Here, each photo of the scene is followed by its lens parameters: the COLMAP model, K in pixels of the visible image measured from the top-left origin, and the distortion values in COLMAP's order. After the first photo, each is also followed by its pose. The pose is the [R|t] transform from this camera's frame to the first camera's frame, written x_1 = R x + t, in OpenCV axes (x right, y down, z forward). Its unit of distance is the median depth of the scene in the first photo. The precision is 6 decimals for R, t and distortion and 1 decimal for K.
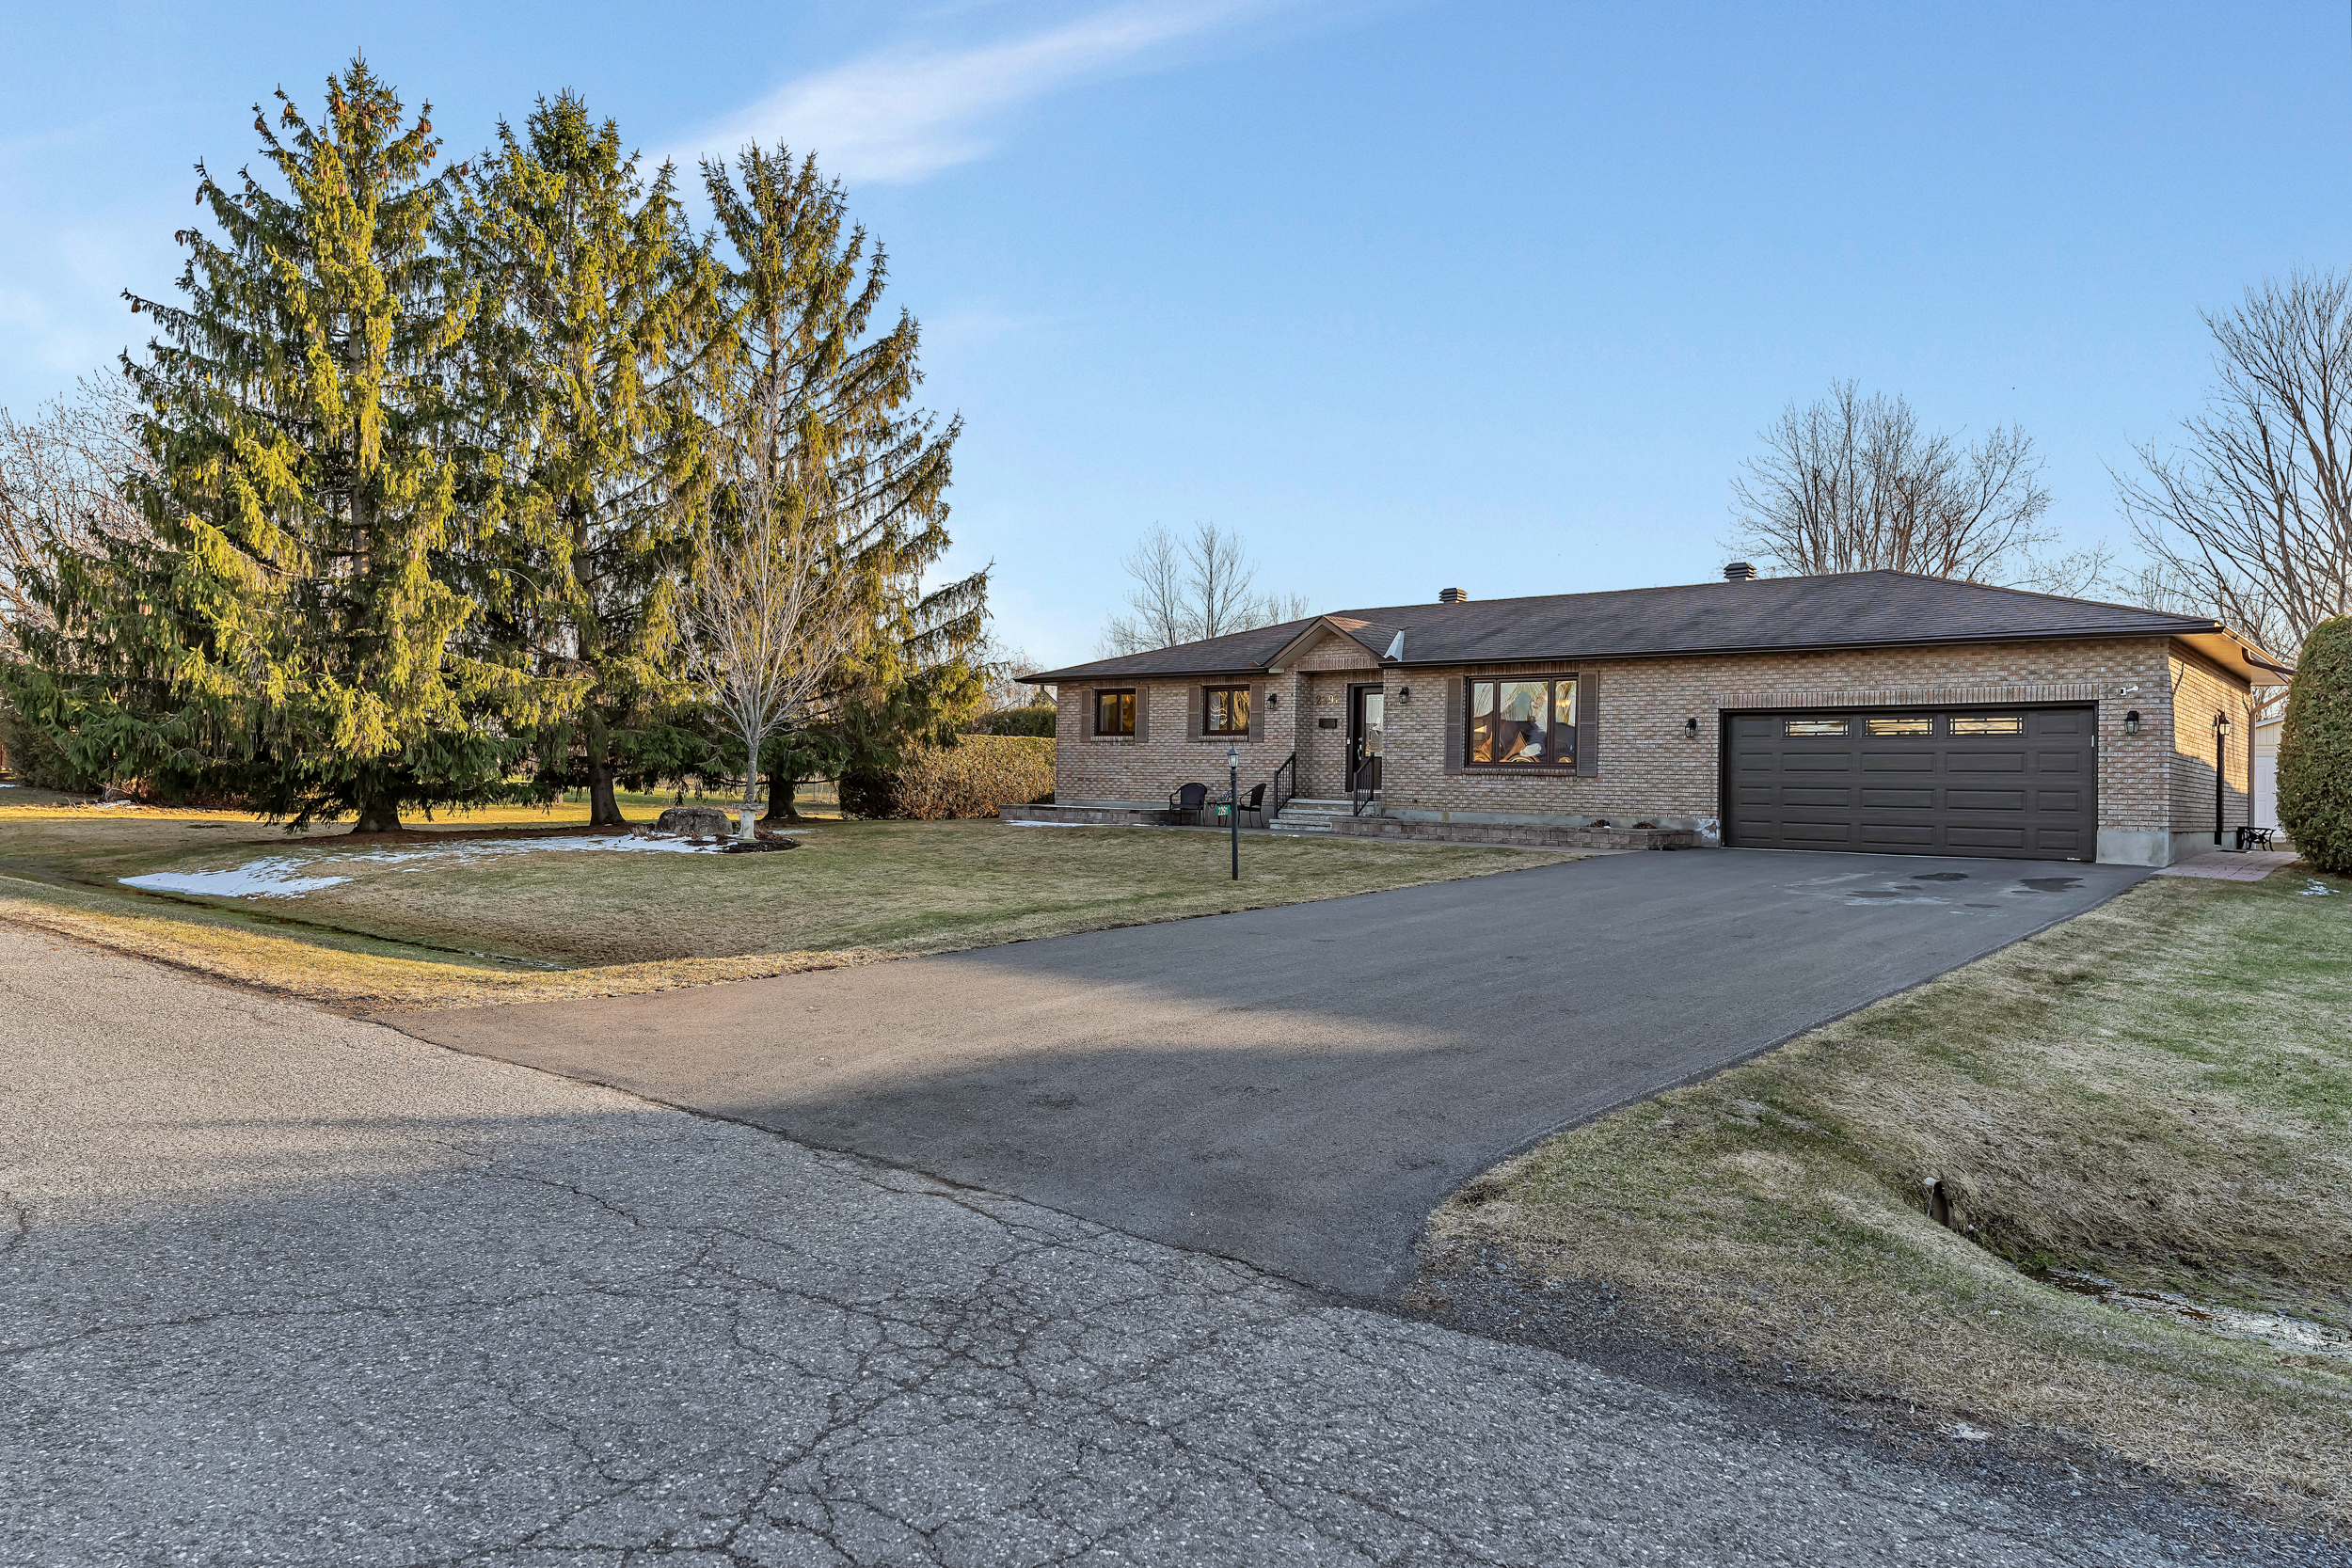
lens RADIAL K [[1581.2, 0, 1176.0], [0, 1581.2, 784.0], [0, 0, 1]] dist [0.118282, -0.118986]
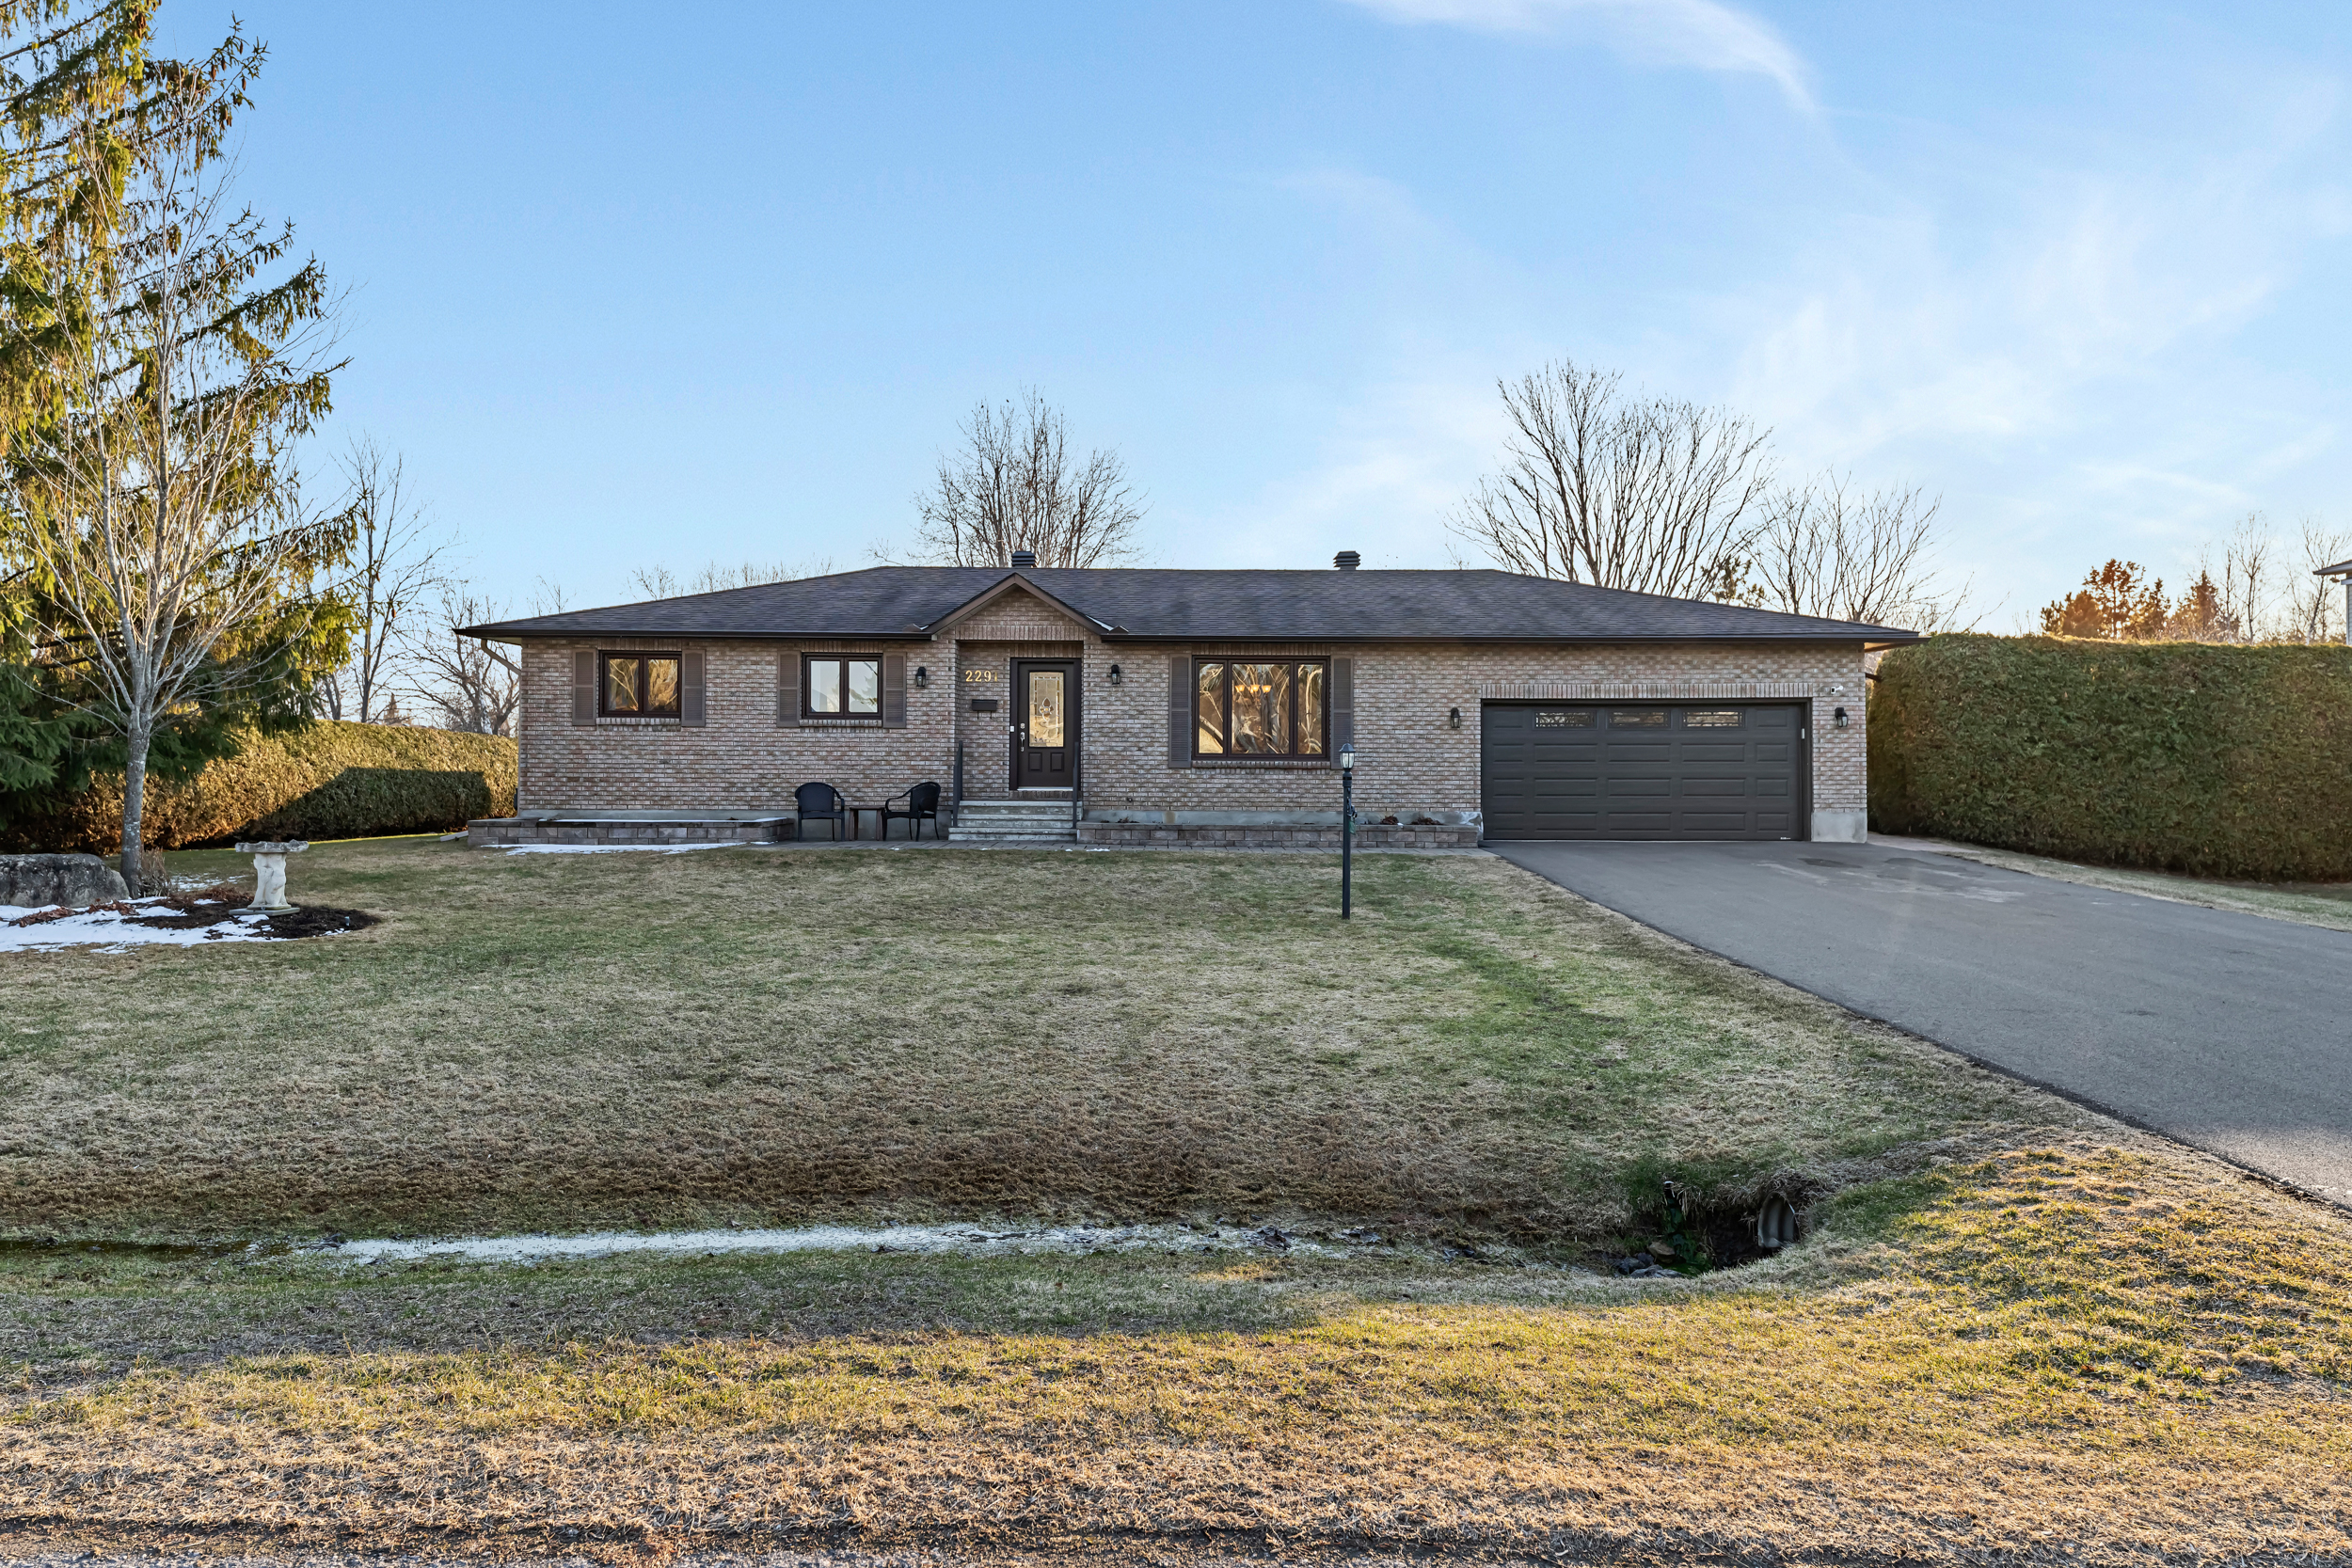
lens RADIAL K [[1581.2, 0, 1176.0], [0, 1581.2, 784.0], [0, 0, 1]] dist [0.118282, -0.118986]
pose [[0.747055, -0.018268, 0.664511, -0.409807], [0.010705, 0.999823, 0.015450, -0.011053], [-0.664676, -0.004429, 0.747119, 0.369259]]
